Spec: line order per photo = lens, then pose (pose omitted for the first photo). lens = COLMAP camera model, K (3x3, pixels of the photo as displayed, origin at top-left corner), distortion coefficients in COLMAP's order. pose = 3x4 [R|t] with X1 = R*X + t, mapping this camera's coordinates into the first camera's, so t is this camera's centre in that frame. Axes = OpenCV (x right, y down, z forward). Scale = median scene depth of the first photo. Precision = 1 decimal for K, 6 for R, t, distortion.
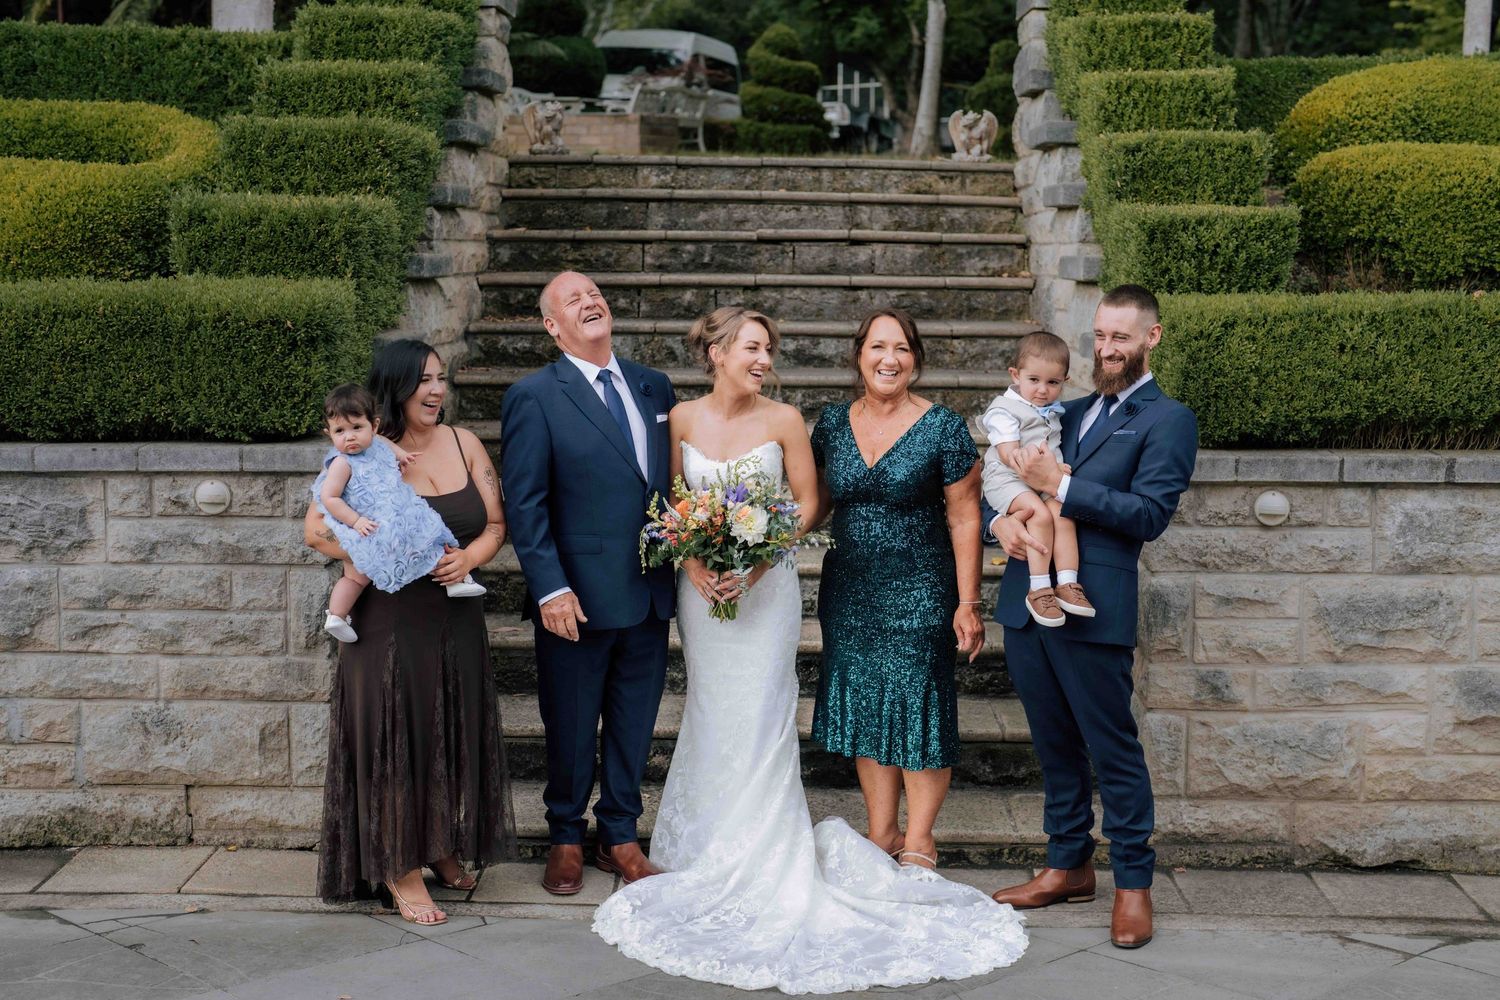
lens RADIAL K [[2063.6, 0, 750.0], [0, 2063.6, 500.0], [0, 0, 1]] dist [-0.164649, 1.038085]
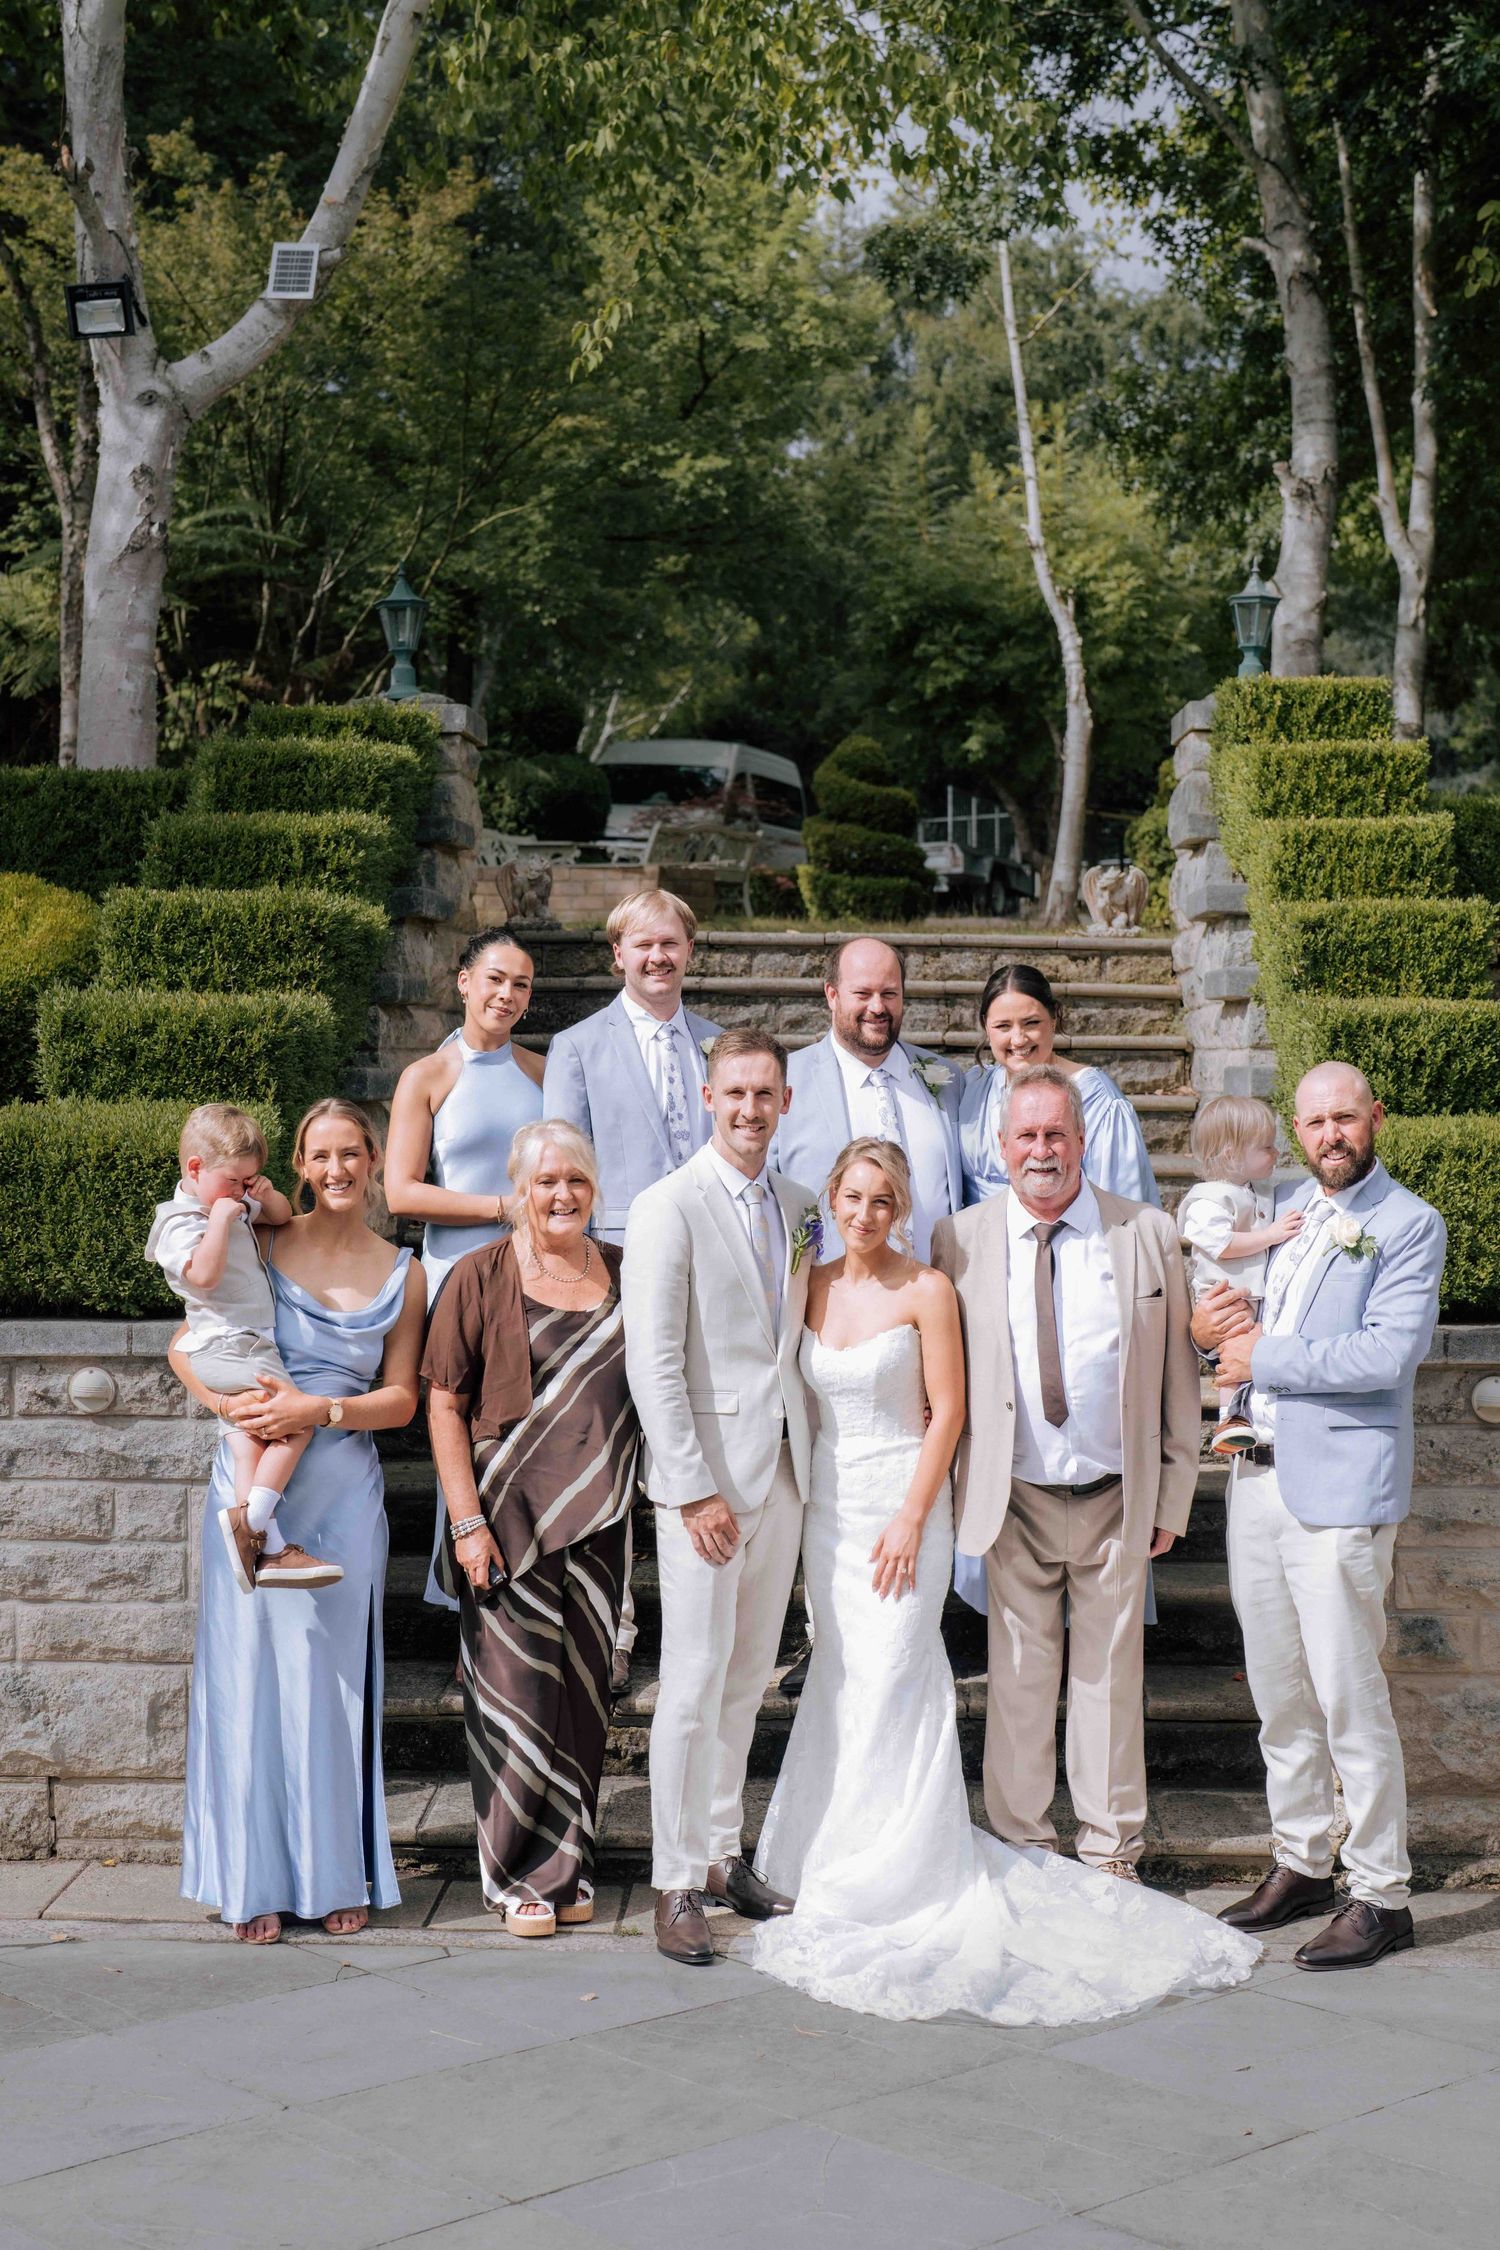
lens RADIAL K [[3095.5, 0, 758.0], [0, 3095.5, 1129.8], [0, 0, 1]] dist [-0.164649, 1.038085]
pose [[0.999741, -0.005177, -0.022158, 0.007043], [0.003022, 0.995354, -0.096233, 0.009131], [0.022554, 0.096141, 0.995112, -0.096002]]
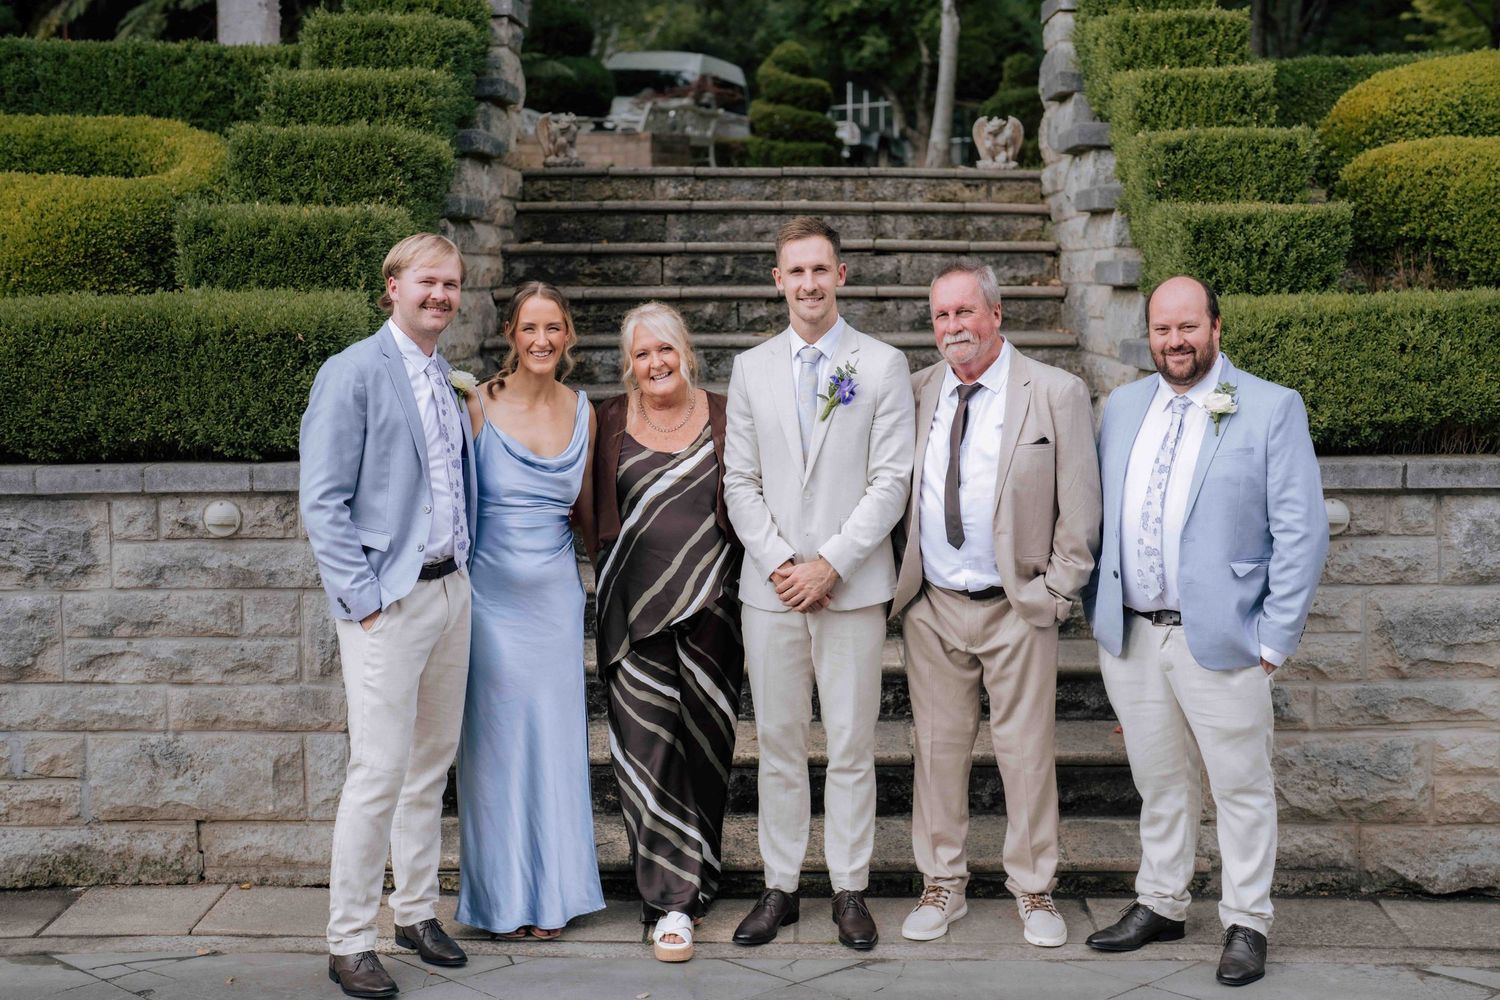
lens RADIAL K [[2063.6, 0, 750.0], [0, 2063.6, 500.0], [0, 0, 1]] dist [-0.164649, 1.038085]
pose [[0.999919, -0.011916, -0.004536, -0.007987], [0.011860, 0.999857, -0.012074, 0.003066], [0.004679, 0.012019, 0.999917, 0.031408]]
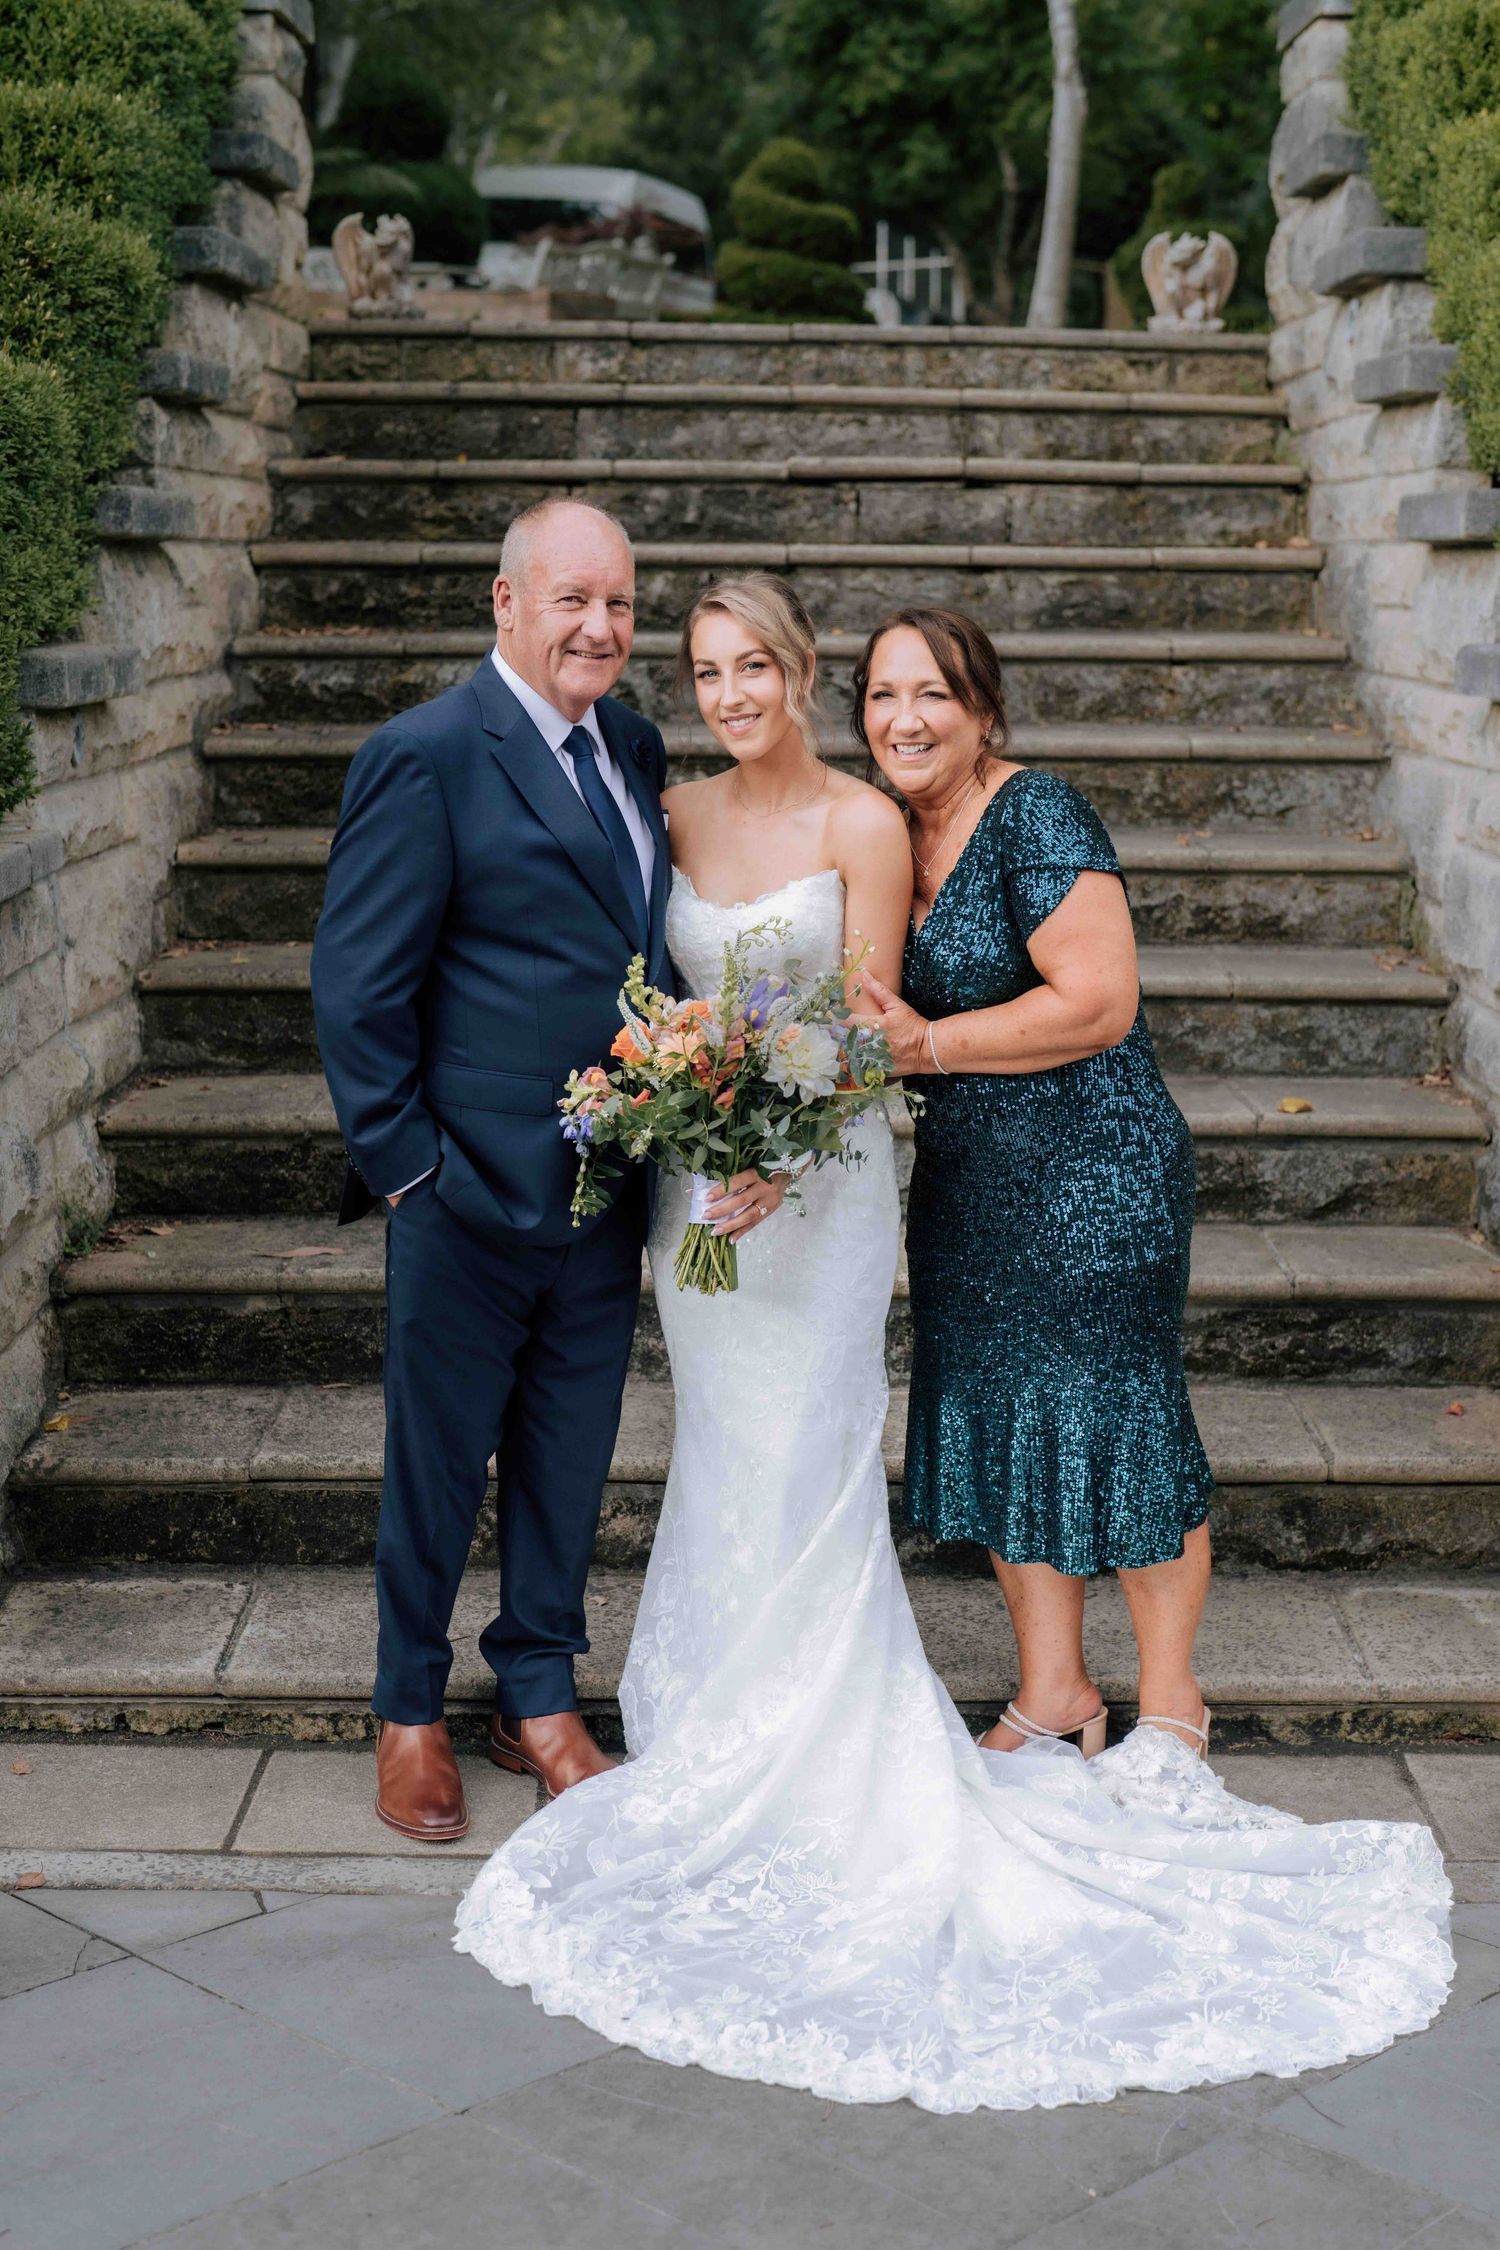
lens RADIAL K [[3254.1, 0, 790.1], [0, 3254.1, 1208.1], [0, 0, 1]] dist [-0.174603, 1.075792]
pose [[0.999760, -0.006522, 0.020915, -0.015428], [0.004882, 0.996977, 0.077546, -0.005855], [-0.021358, -0.077426, 0.996769, 0.181289]]
